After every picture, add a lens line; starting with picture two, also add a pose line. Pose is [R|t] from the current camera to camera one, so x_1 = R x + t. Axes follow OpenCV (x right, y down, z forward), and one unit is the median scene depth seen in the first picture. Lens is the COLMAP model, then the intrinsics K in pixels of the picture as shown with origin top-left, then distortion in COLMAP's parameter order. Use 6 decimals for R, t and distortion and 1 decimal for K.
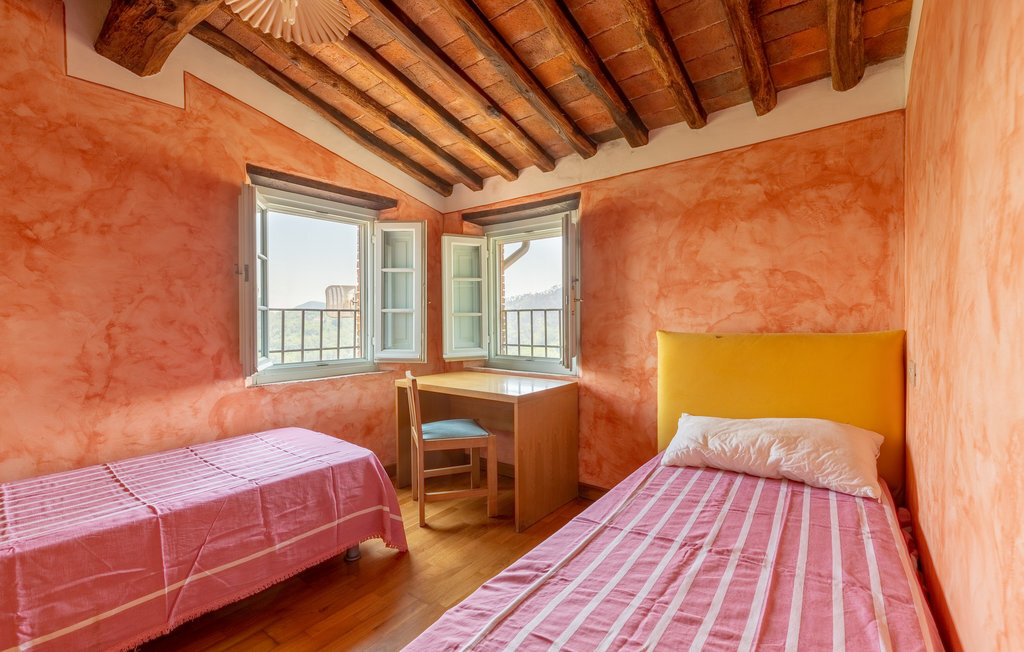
lens RADIAL K [[460.1, 0, 508.5], [0, 460.1, 324.3], [0, 0, 1]] dist [0.005241, -0.000585]
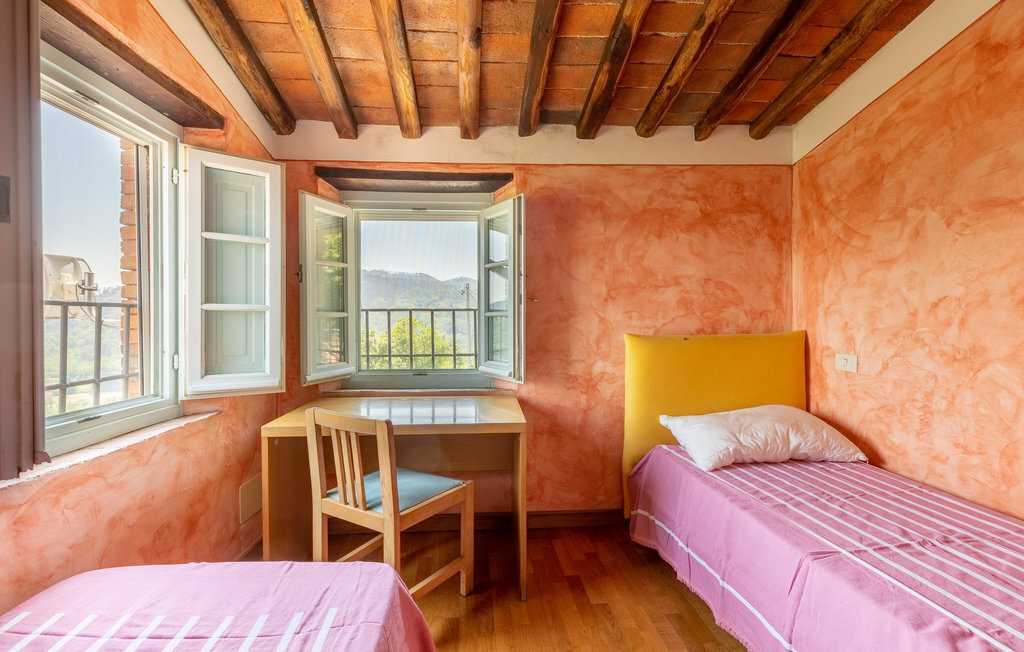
lens RADIAL K [[460.1, 0, 508.3], [0, 460.1, 324.3], [0, 0, 1]] dist [0.005241, -0.000585]
pose [[0.736488, -0.005015, 0.676432, -0.479003], [0.005666, 0.999983, 0.001245, -0.008634], [-0.676427, 0.002916, 0.736504, 0.418963]]
